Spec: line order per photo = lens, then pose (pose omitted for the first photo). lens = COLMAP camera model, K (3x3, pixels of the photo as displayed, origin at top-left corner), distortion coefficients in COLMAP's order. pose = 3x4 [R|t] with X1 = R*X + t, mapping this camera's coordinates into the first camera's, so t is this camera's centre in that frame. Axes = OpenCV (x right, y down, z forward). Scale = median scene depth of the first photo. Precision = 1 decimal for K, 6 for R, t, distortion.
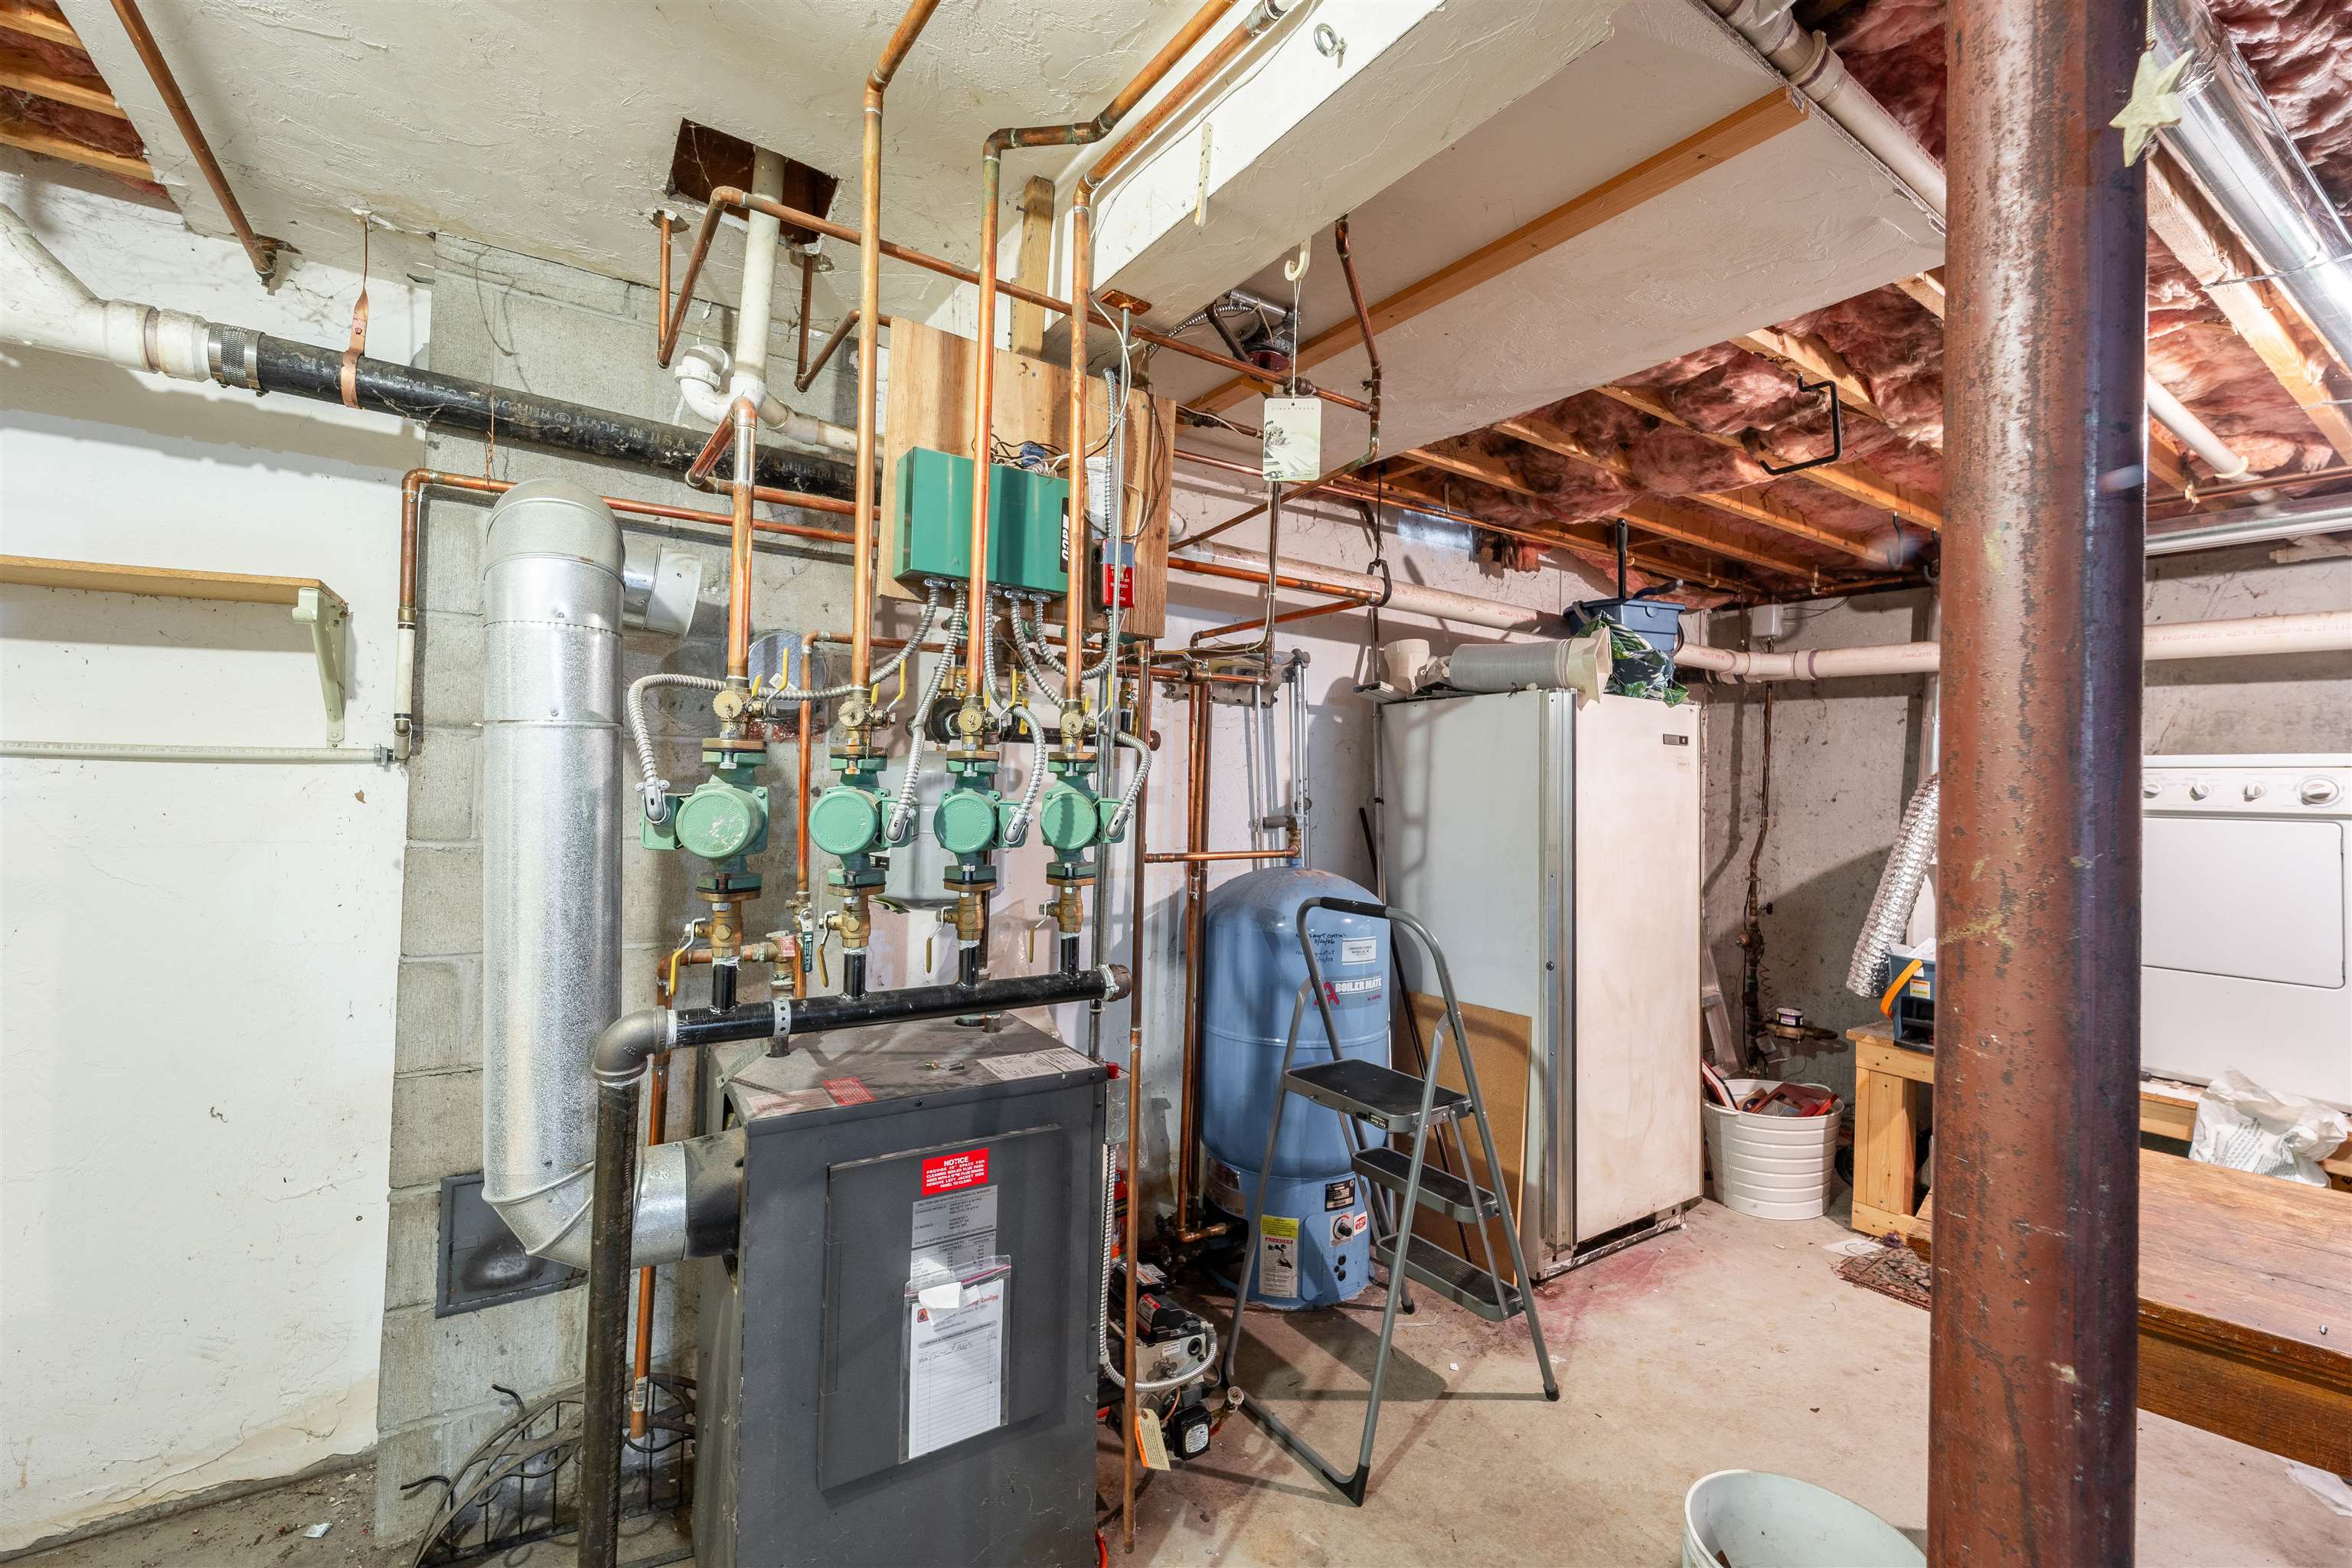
lens RADIAL K [[949.2, 0, 1176.3], [0, 949.2, 763.5], [0, 0, 1]] dist [0.003371, -0.002182]
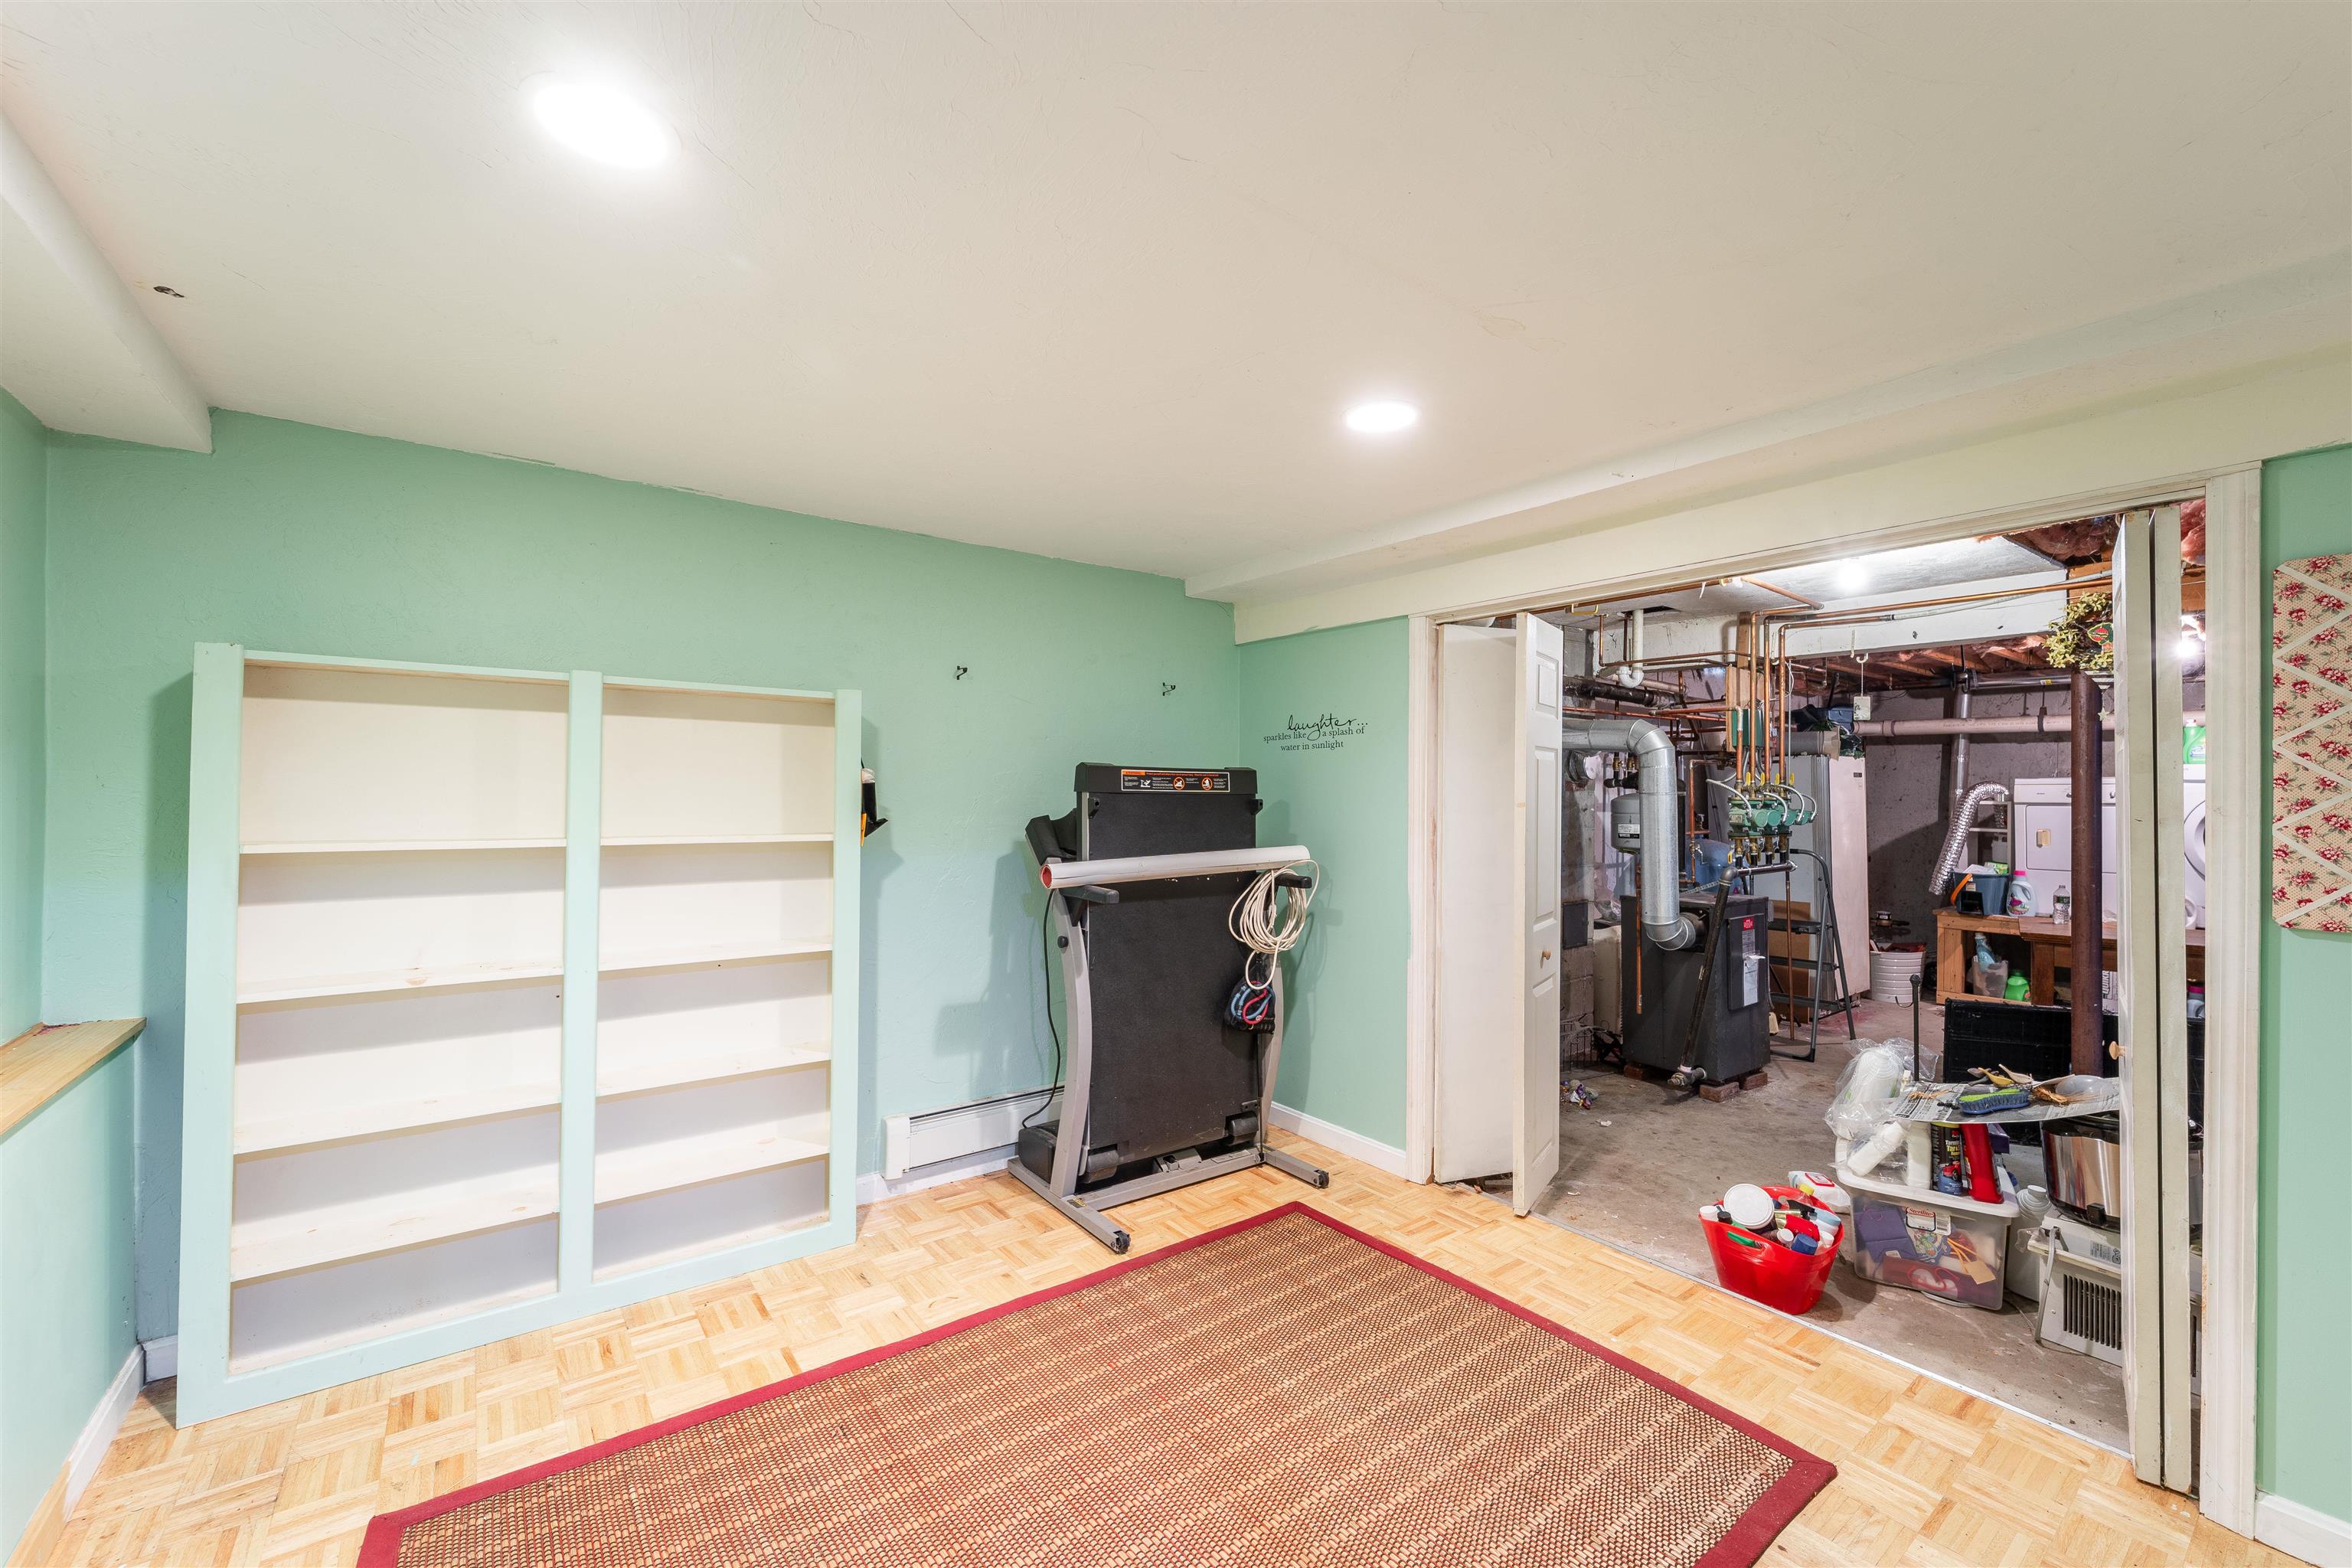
lens RADIAL K [[949.2, 0, 1162.8], [0, 949.2, 784.4], [0, 0, 1]] dist [0.003371, -0.002182]
pose [[0.997753, -0.025239, 0.062057, -0.880942], [0.024340, 0.999588, 0.015203, -0.056322], [-0.062415, -0.013659, 0.997957, -0.778588]]
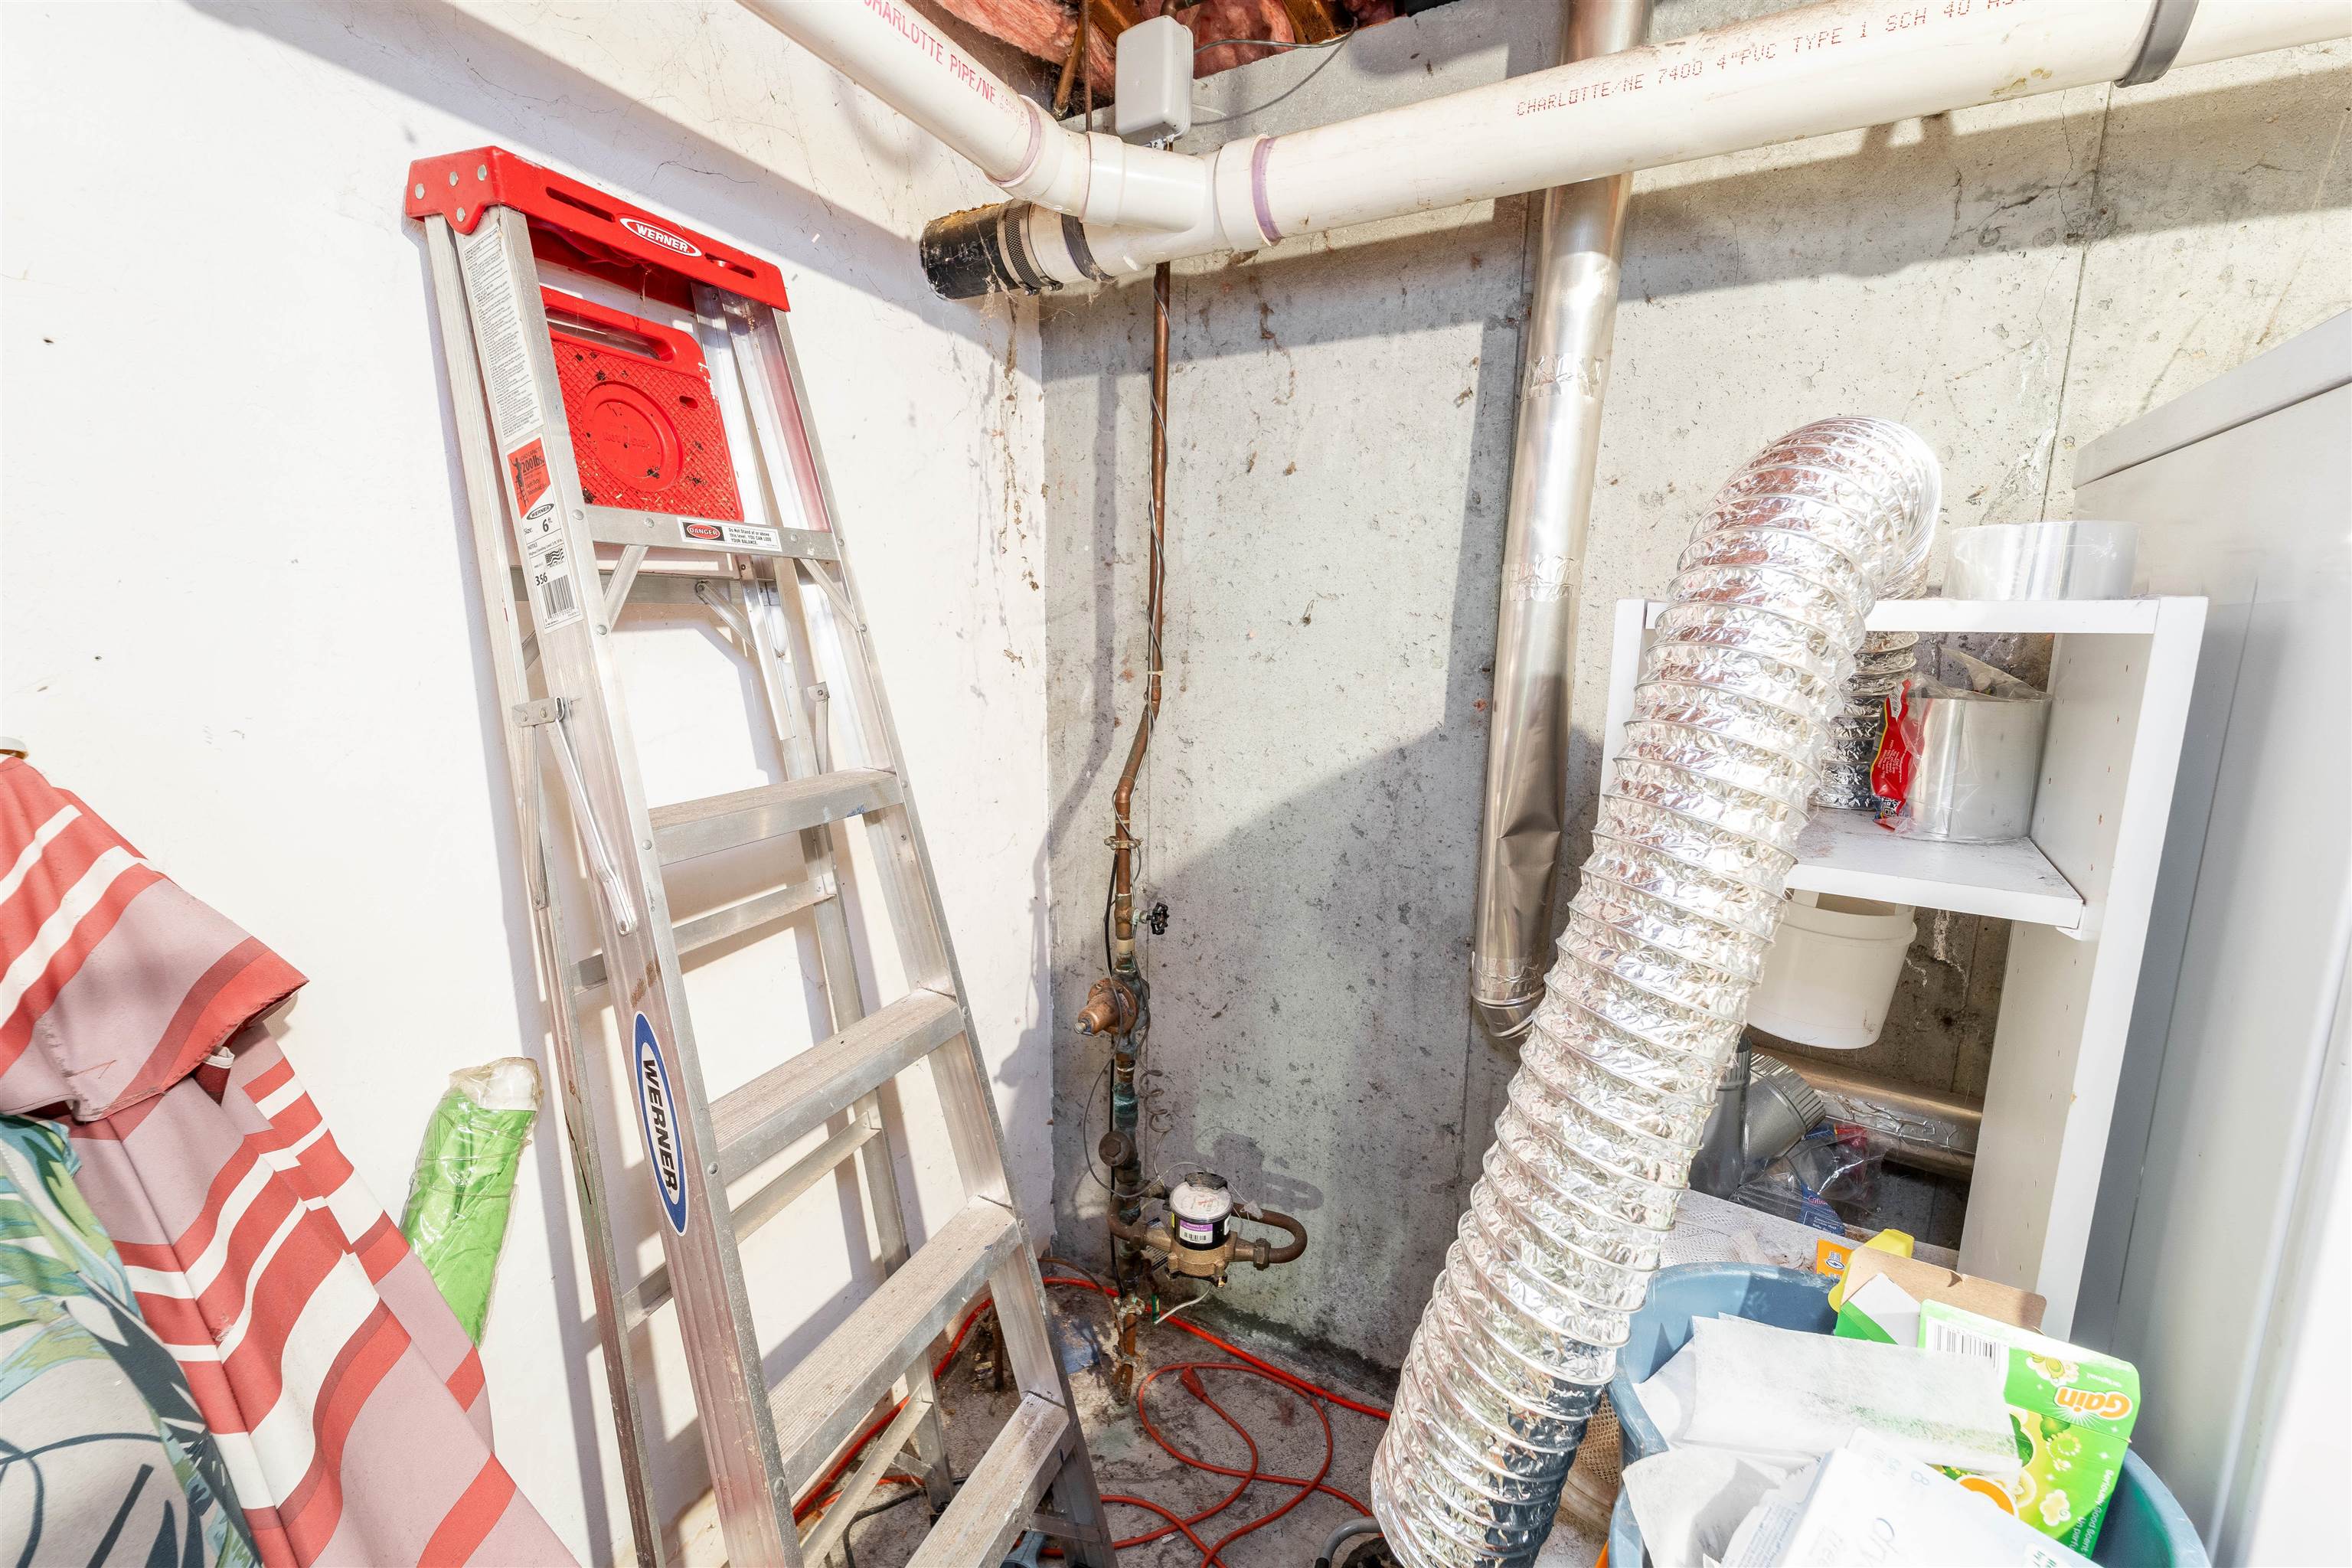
lens RADIAL K [[949.2, 0, 1170.2], [0, 949.2, 779.9], [0, 0, 1]] dist [0.003371, -0.002182]
pose [[0.886615, -0.092045, 0.453256, 0.475341], [0.008624, 0.983117, 0.182776, 0.032297], [-0.462427, -0.158143, 0.872440, 0.698337]]
